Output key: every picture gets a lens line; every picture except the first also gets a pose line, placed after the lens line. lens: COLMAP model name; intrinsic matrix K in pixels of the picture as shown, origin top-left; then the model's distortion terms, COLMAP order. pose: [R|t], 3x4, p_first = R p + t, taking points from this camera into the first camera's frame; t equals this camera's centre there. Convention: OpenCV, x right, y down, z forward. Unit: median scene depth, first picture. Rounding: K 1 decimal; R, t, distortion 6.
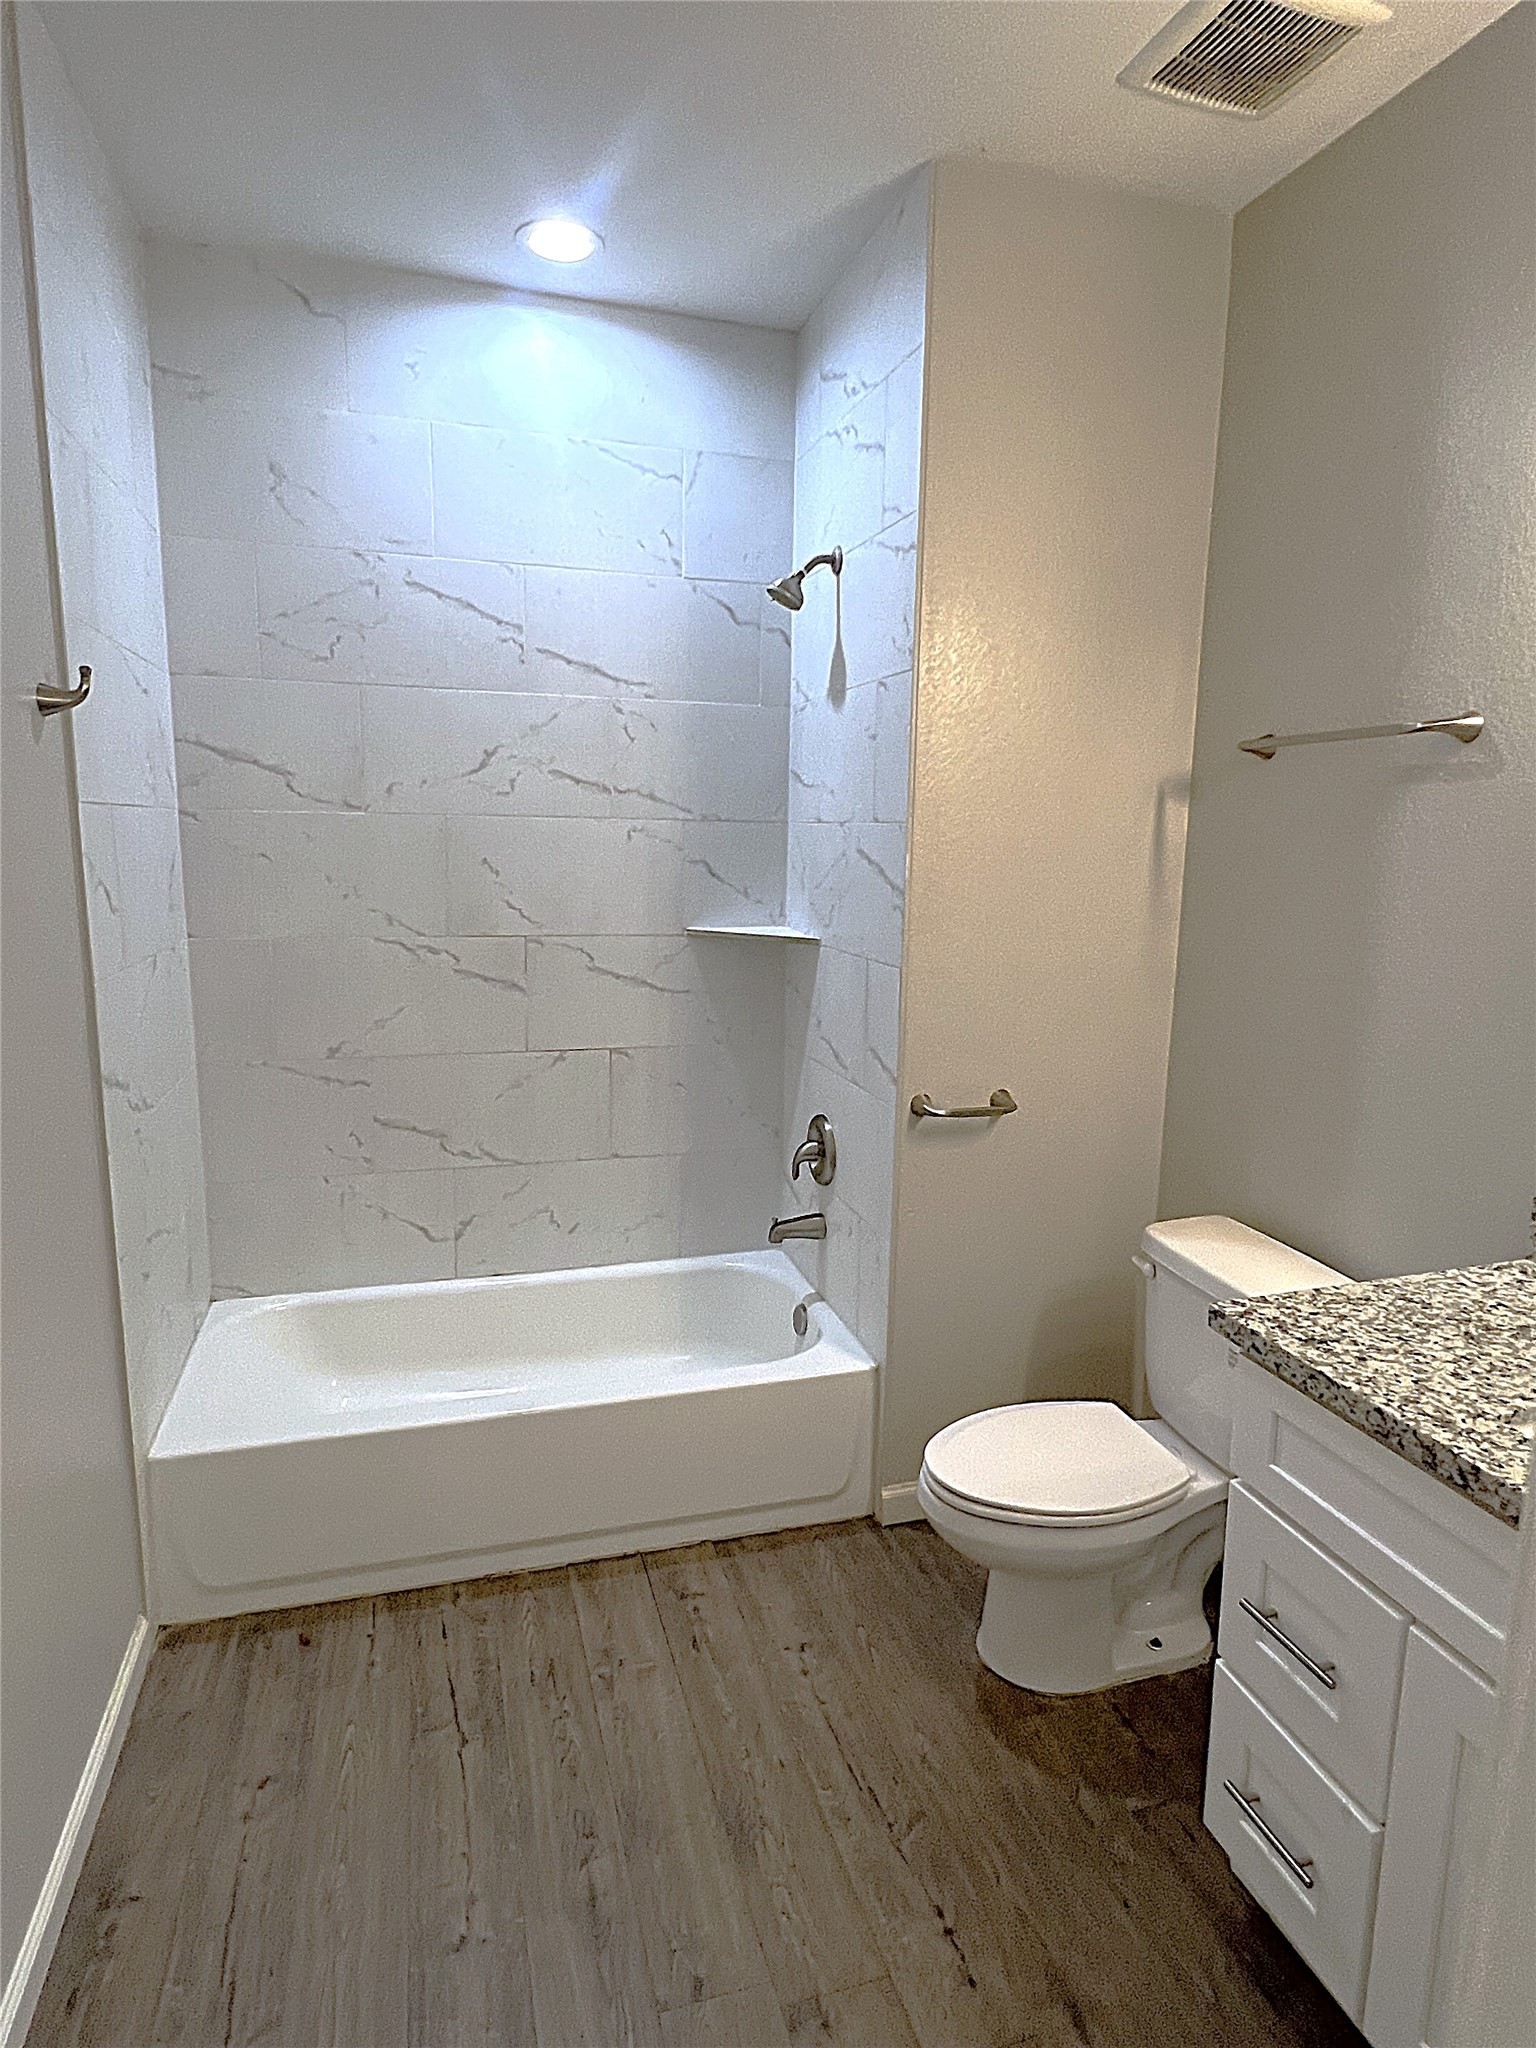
lens RADIAL K [[1162.5, 0, 770.2], [0, 1162.5, 1020.4], [0, 0, 1]] dist [0.005577, 0.000103]
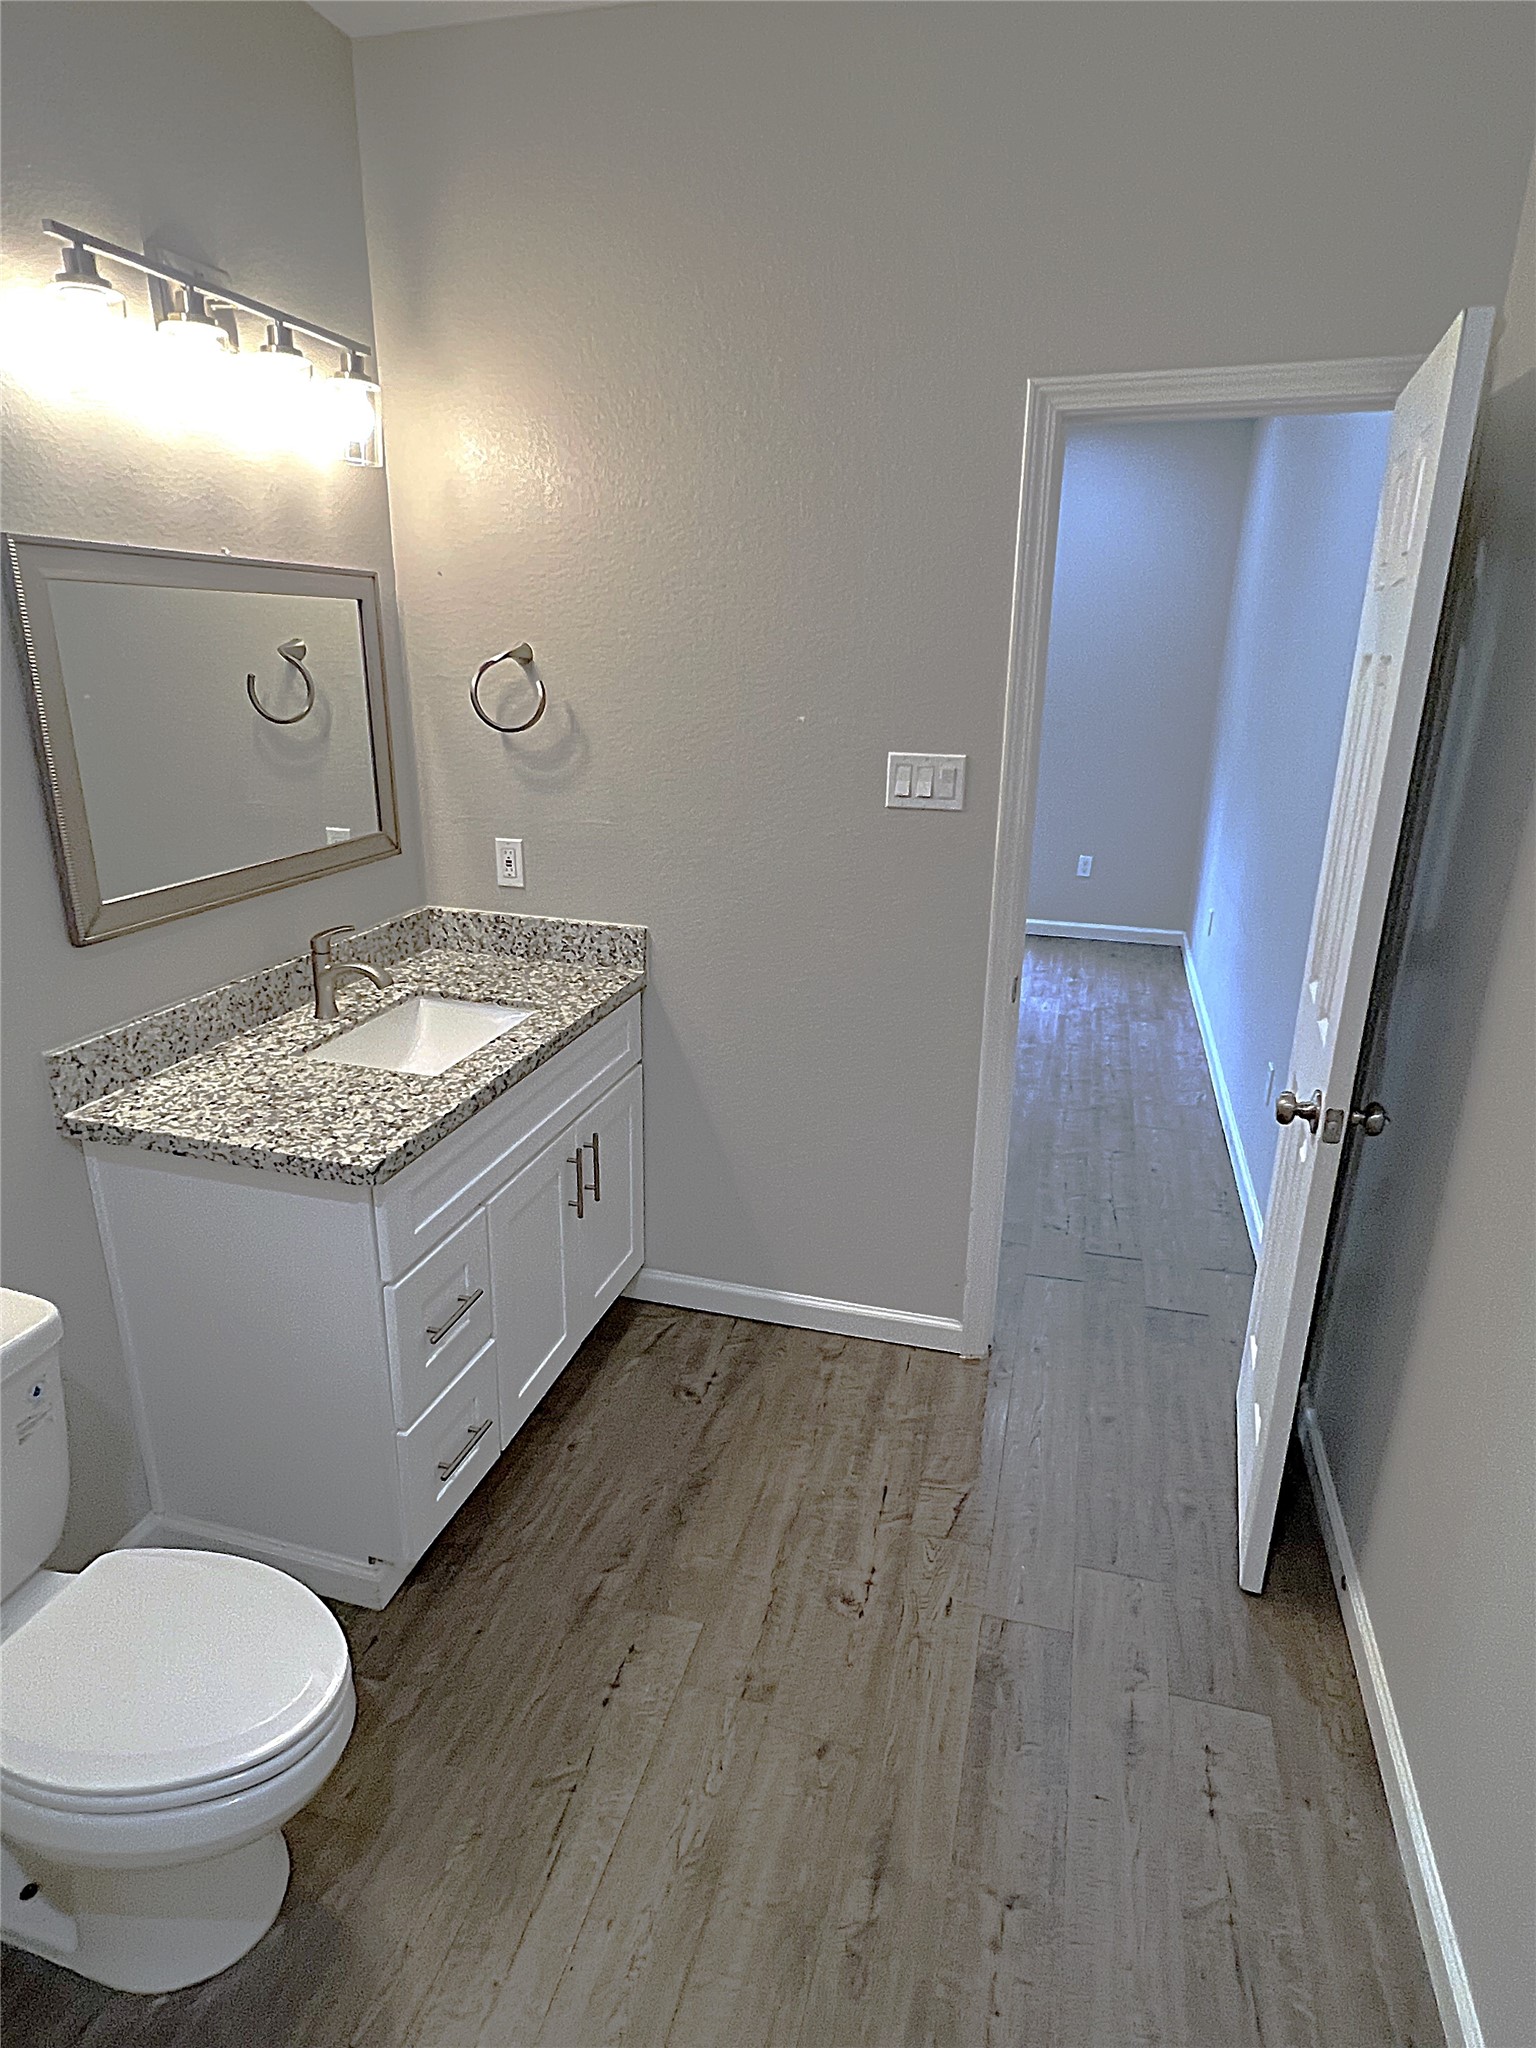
lens RADIAL K [[1162.5, 0, 769.1], [0, 1162.5, 1021.0], [0, 0, 1]] dist [0.005577, 0.000103]
pose [[-0.846975, -0.193417, 0.495200, -0.430485], [0.059151, 0.891402, 0.449337, -0.331088], [-0.528332, 0.409868, -0.743554, 1.518849]]
